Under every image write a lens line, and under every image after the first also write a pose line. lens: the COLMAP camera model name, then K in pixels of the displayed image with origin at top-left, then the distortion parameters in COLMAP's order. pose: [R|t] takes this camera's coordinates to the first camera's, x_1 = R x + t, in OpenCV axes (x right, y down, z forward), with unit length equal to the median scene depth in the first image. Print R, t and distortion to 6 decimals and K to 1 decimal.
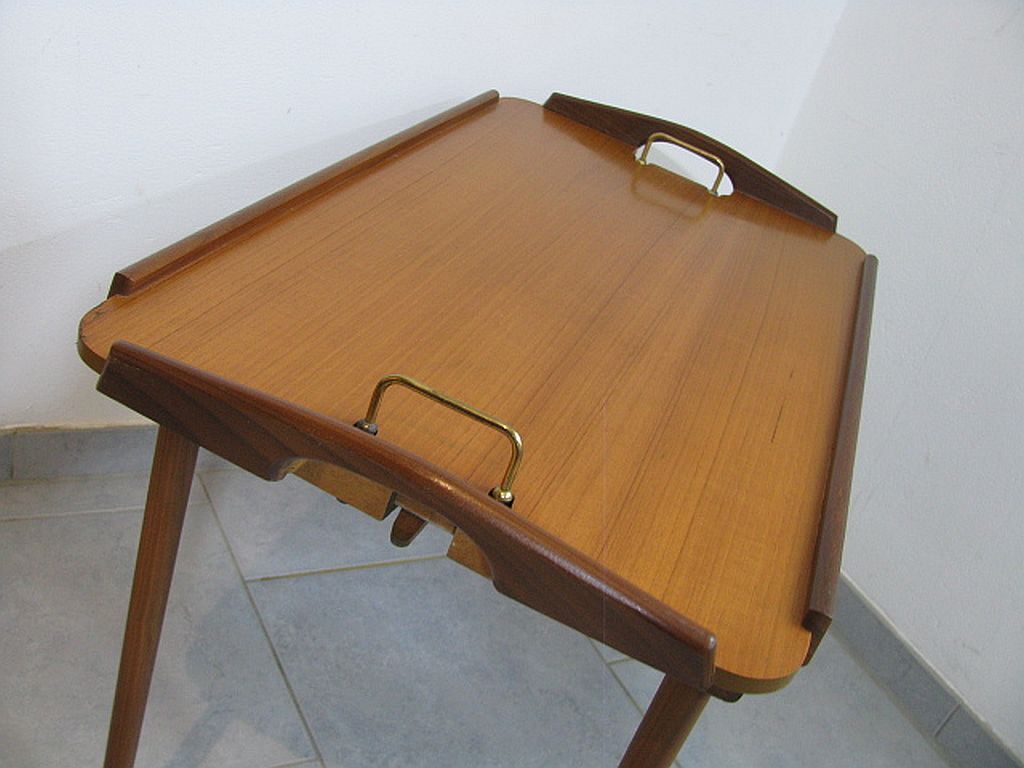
lens RADIAL K [[1081.1, 0, 501.6], [0, 1081.1, 362.7], [0, 0, 1]] dist [-0.228980, 0.275684]
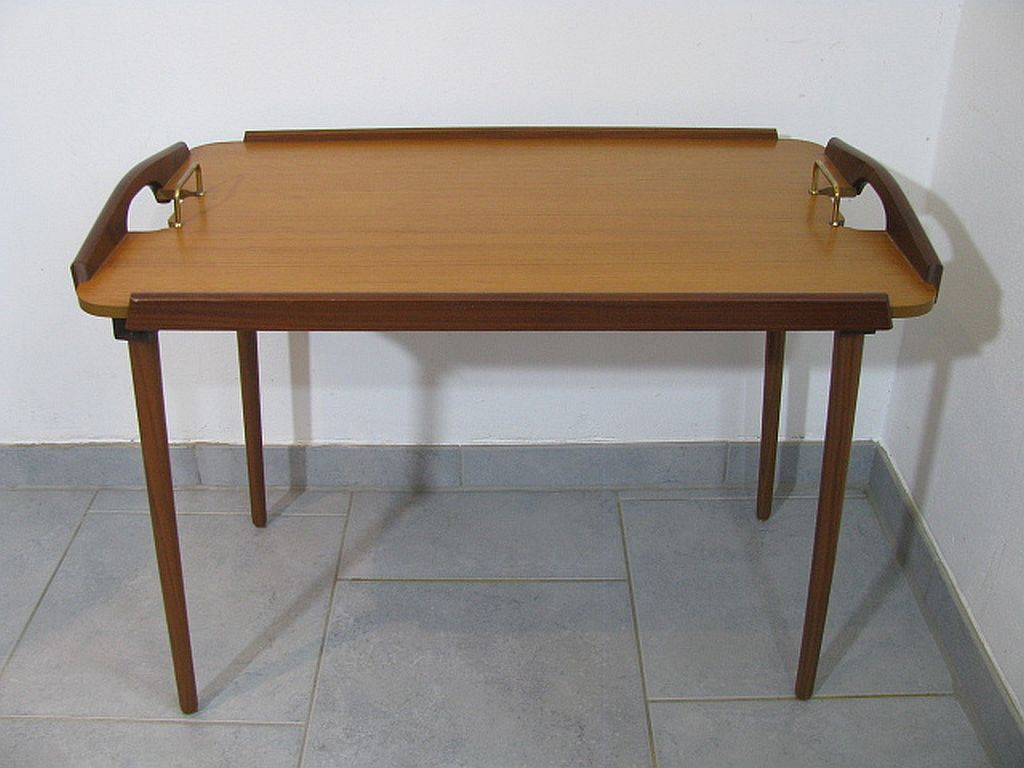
lens RADIAL K [[1081.1, 0, 501.6], [0, 1081.1, 362.7], [0, 0, 1]] dist [-0.228980, 0.275684]
pose [[0.835889, -0.027869, -0.548191, 0.562876], [-0.023628, 0.995958, -0.086661, 0.069771], [0.548390, 0.085391, 0.831851, 0.116291]]
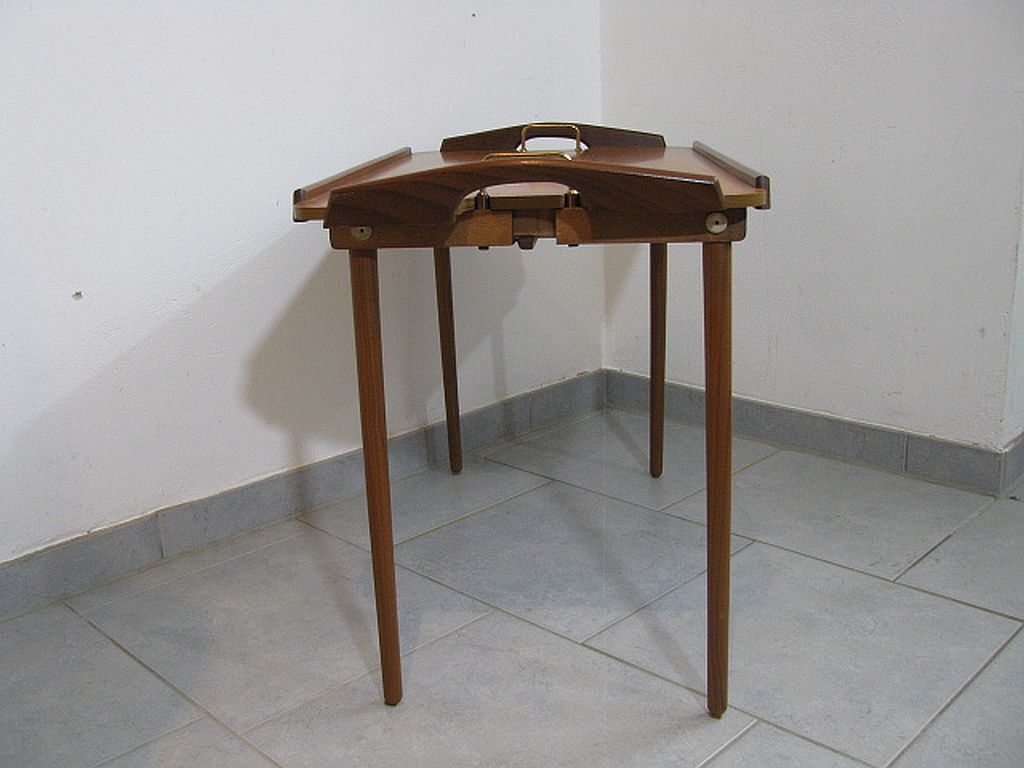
lens RADIAL K [[1081.1, 0, 501.6], [0, 1081.1, 362.7], [0, 0, 1]] dist [-0.228980, 0.275684]
pose [[0.906086, -0.380722, 0.184549, -0.259634], [0.413790, 0.888384, -0.198876, 0.326727], [-0.088234, 0.256564, 0.962491, -0.290287]]
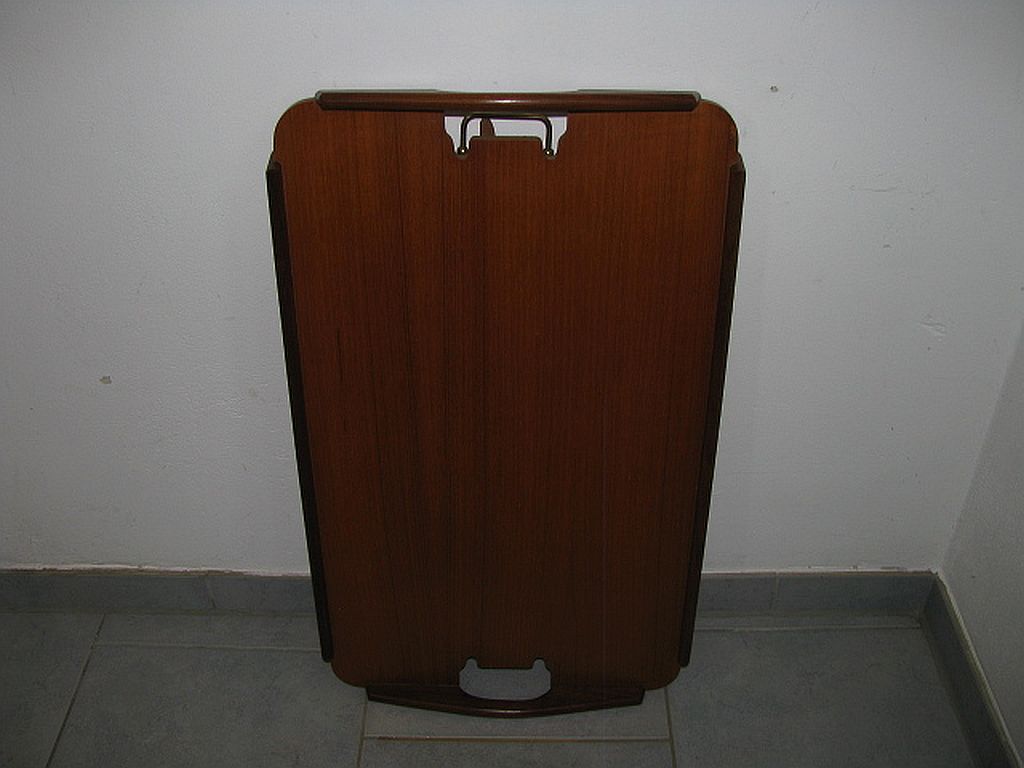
lens RADIAL K [[1081.1, 0, 501.6], [0, 1081.1, 362.7], [0, 0, 1]] dist [-0.228980, 0.275684]
pose [[0.832765, 0.038580, -0.552280, 0.472044], [-0.027972, 0.999227, 0.027624, -0.218883], [0.552919, -0.007556, 0.833201, 0.181831]]
